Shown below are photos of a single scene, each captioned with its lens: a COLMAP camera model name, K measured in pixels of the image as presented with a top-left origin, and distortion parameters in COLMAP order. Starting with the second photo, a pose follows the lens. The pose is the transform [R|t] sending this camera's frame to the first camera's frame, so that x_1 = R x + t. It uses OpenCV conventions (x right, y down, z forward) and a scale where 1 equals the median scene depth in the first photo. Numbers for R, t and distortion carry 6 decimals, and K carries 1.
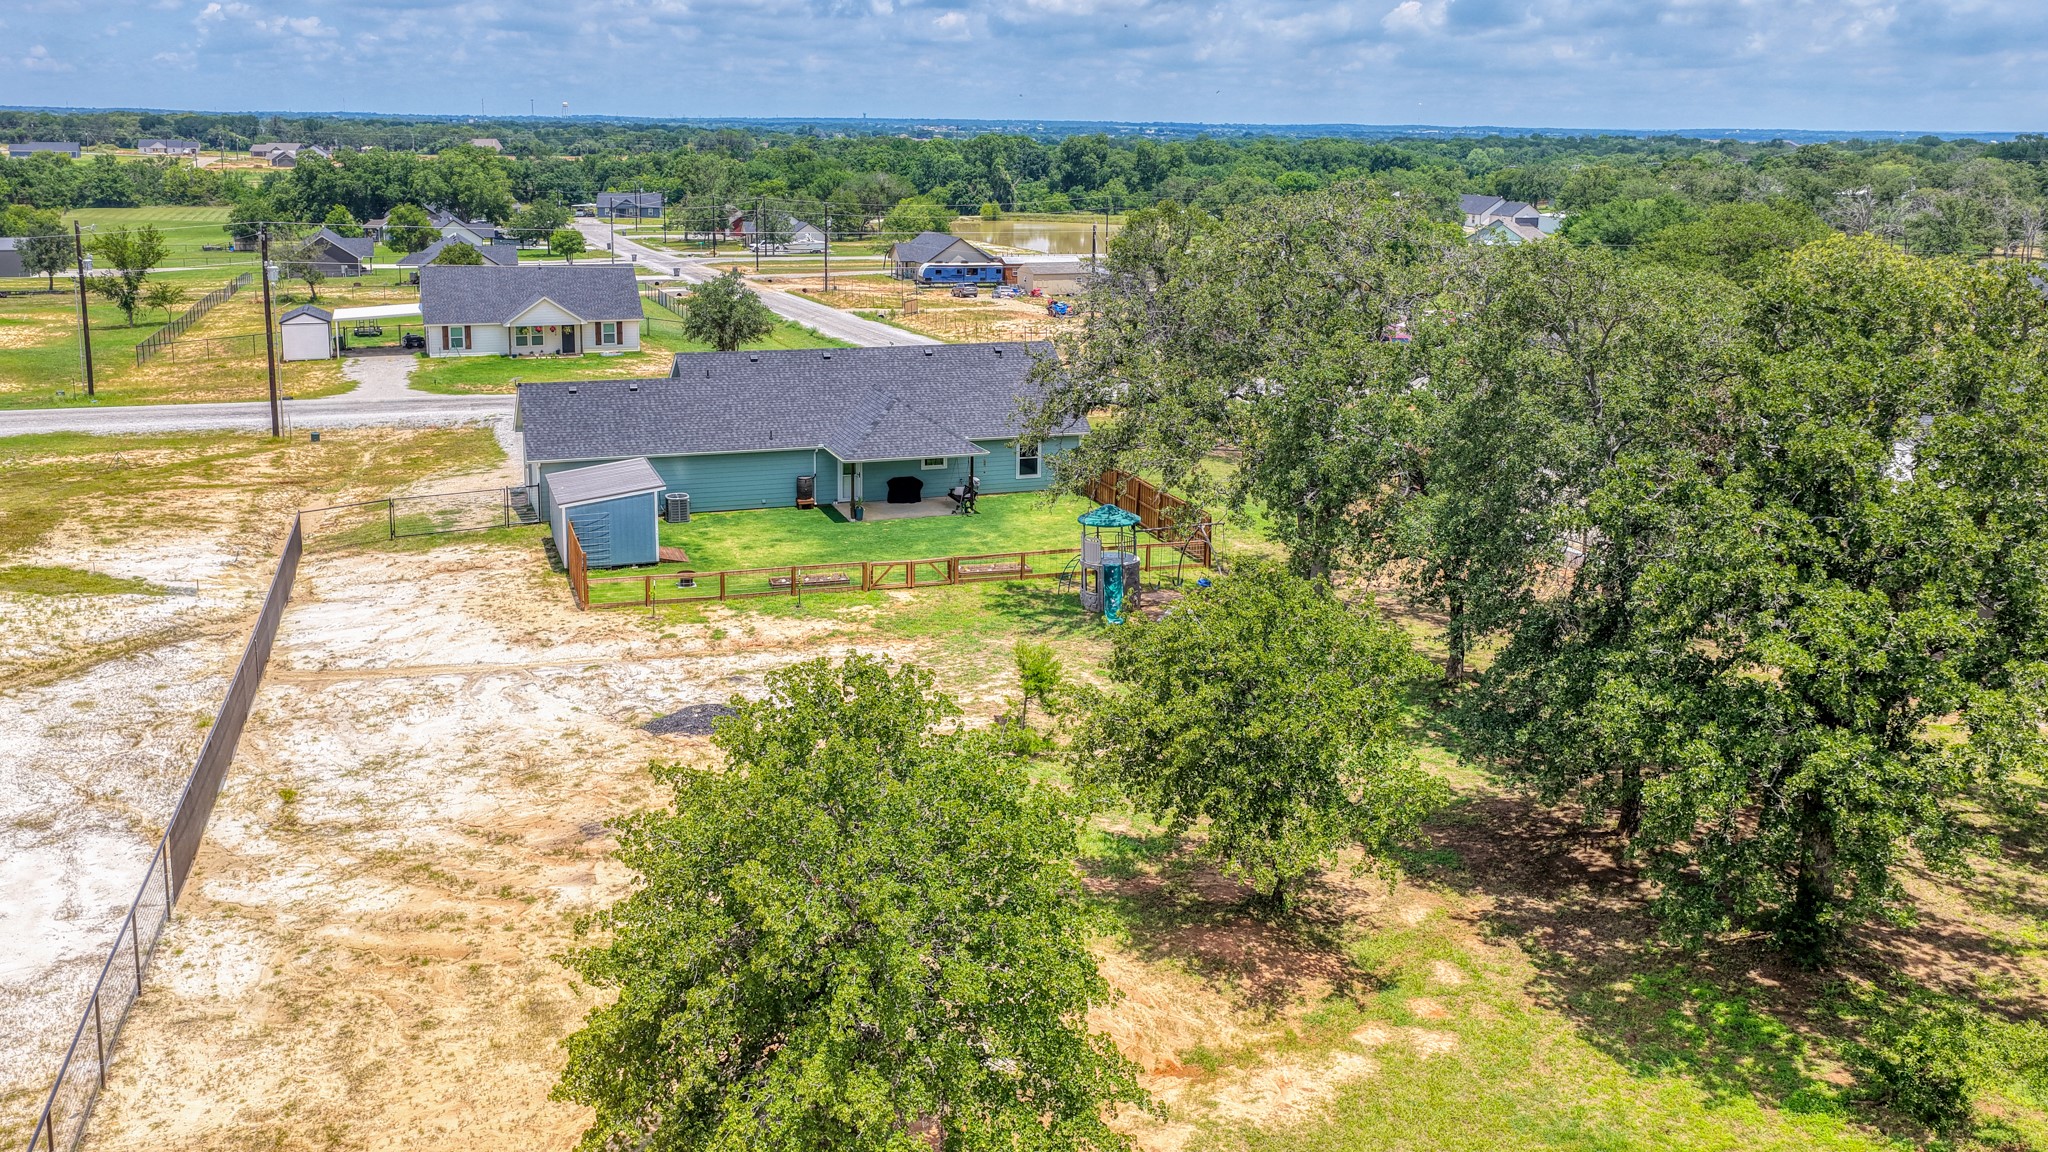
lens RADIAL K [[1705.3, 0, 1024.0], [0, 1705.3, 572.8], [0, 0, 1]] dist [-0.028360, 0.038281]
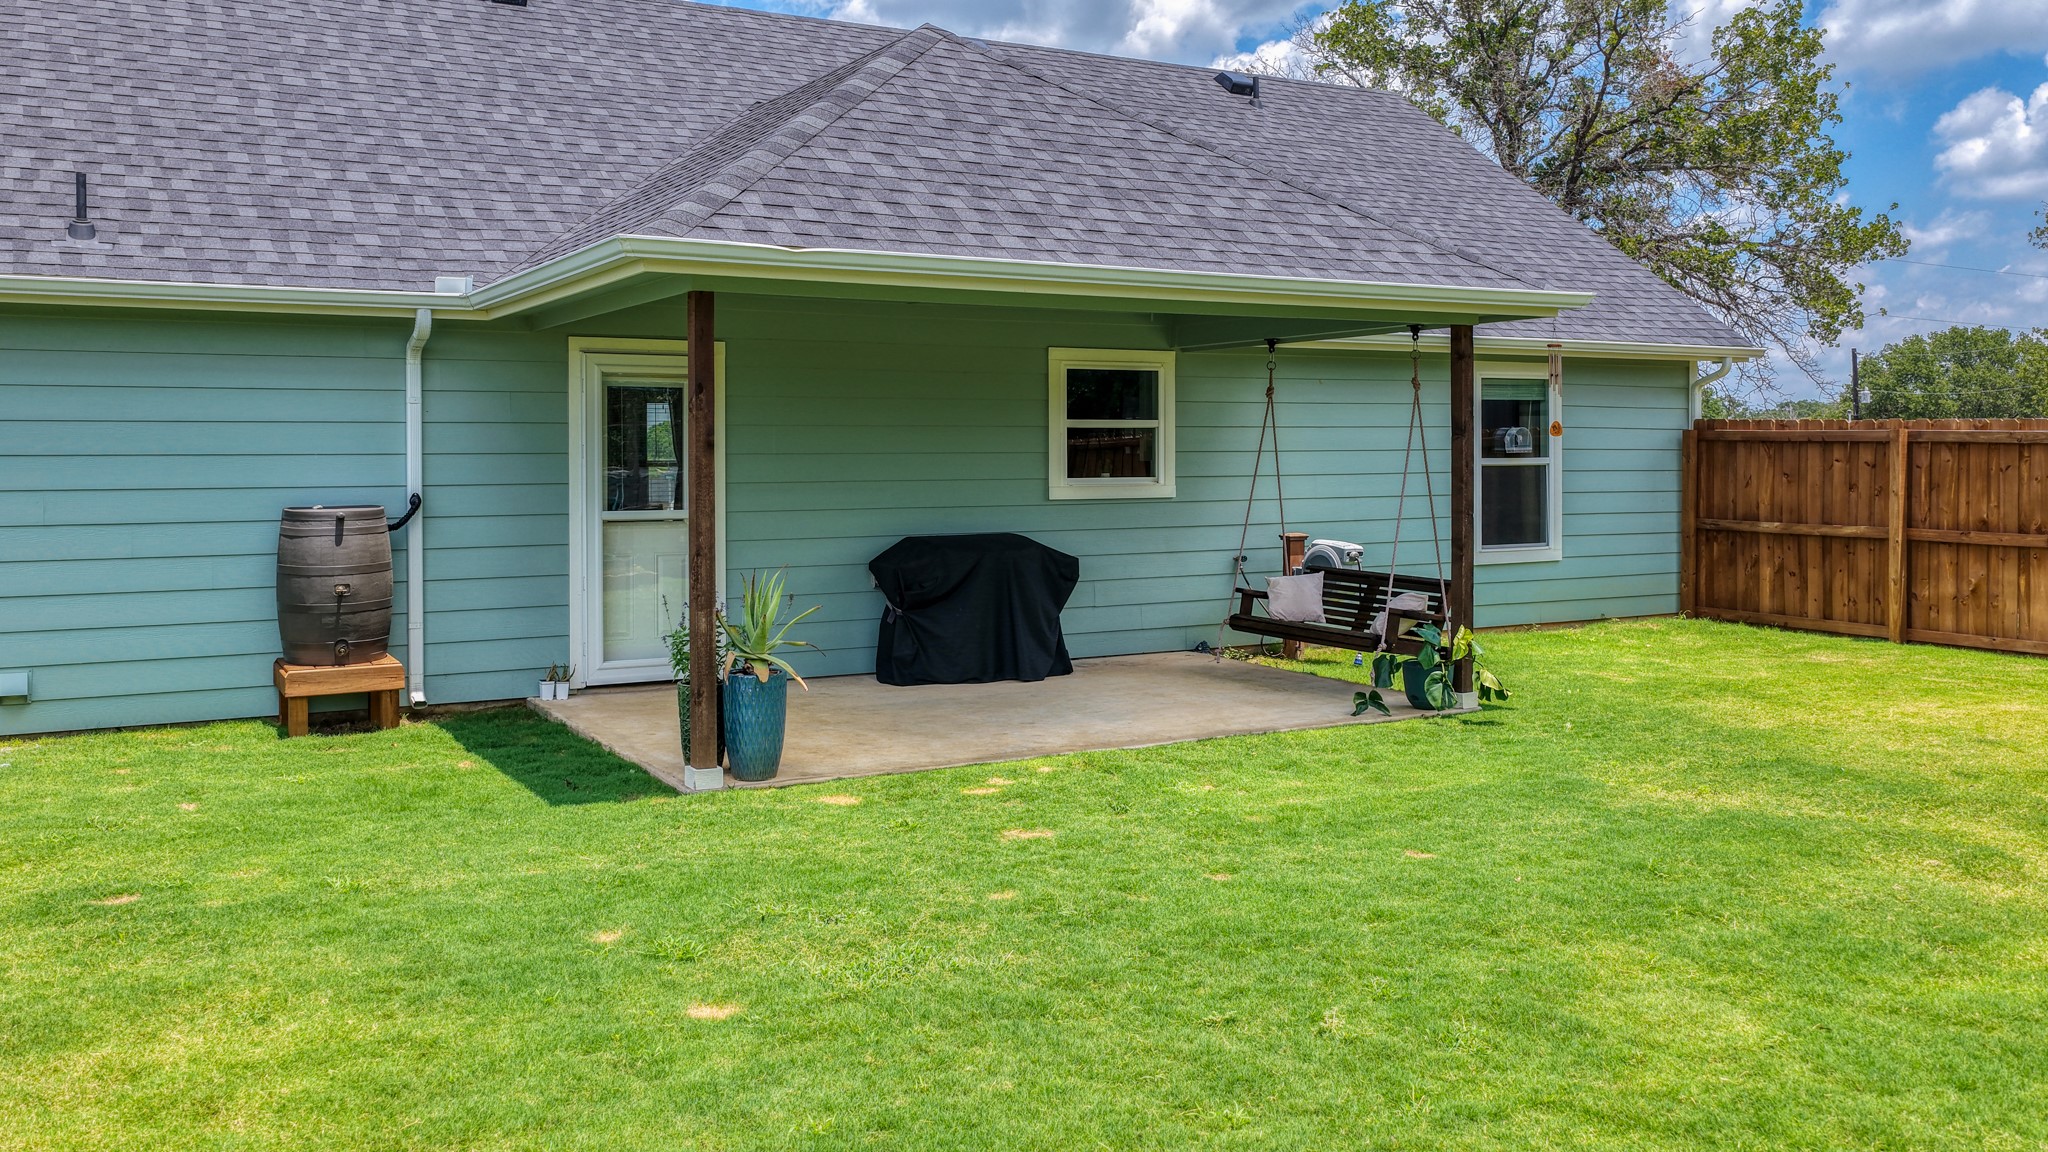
lens RADIAL K [[1705.3, 0, 996.6], [0, 1705.3, 514.9], [0, 0, 1]] dist [-0.028360, 0.038281]
pose [[0.988884, -0.027424, 0.146136, -0.094786], [0.059561, 0.973604, -0.220335, -0.020766], [-0.136236, 0.226590, 0.964415, 0.856028]]
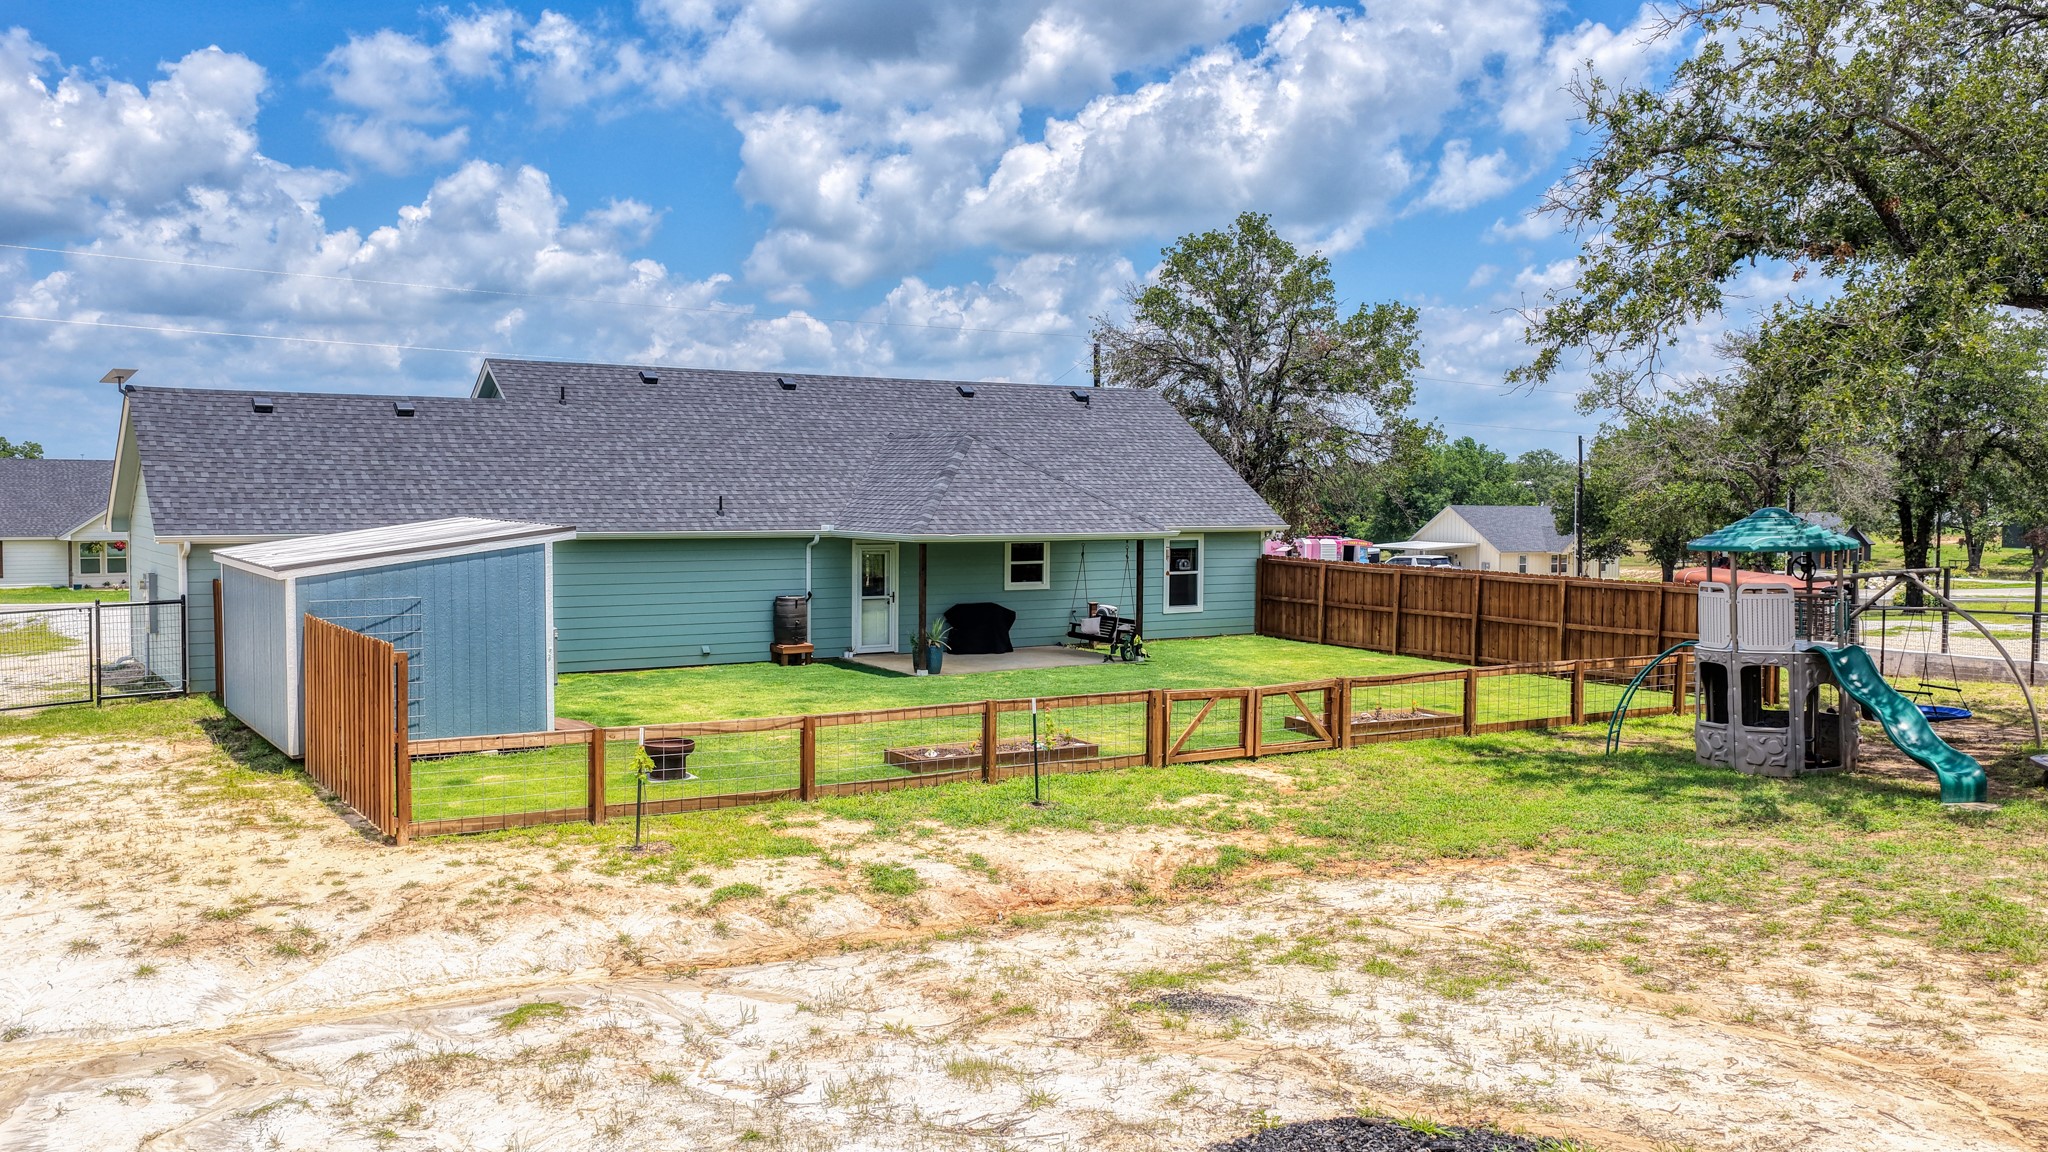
lens RADIAL K [[1705.3, 0, 1032.6], [0, 1705.3, 638.4], [0, 0, 1]] dist [-0.028360, 0.038281]
pose [[0.971940, -0.031063, 0.233168, -0.174117], [0.069655, 0.984794, -0.159154, 0.033930], [-0.224679, 0.170929, 0.959324, 0.540826]]
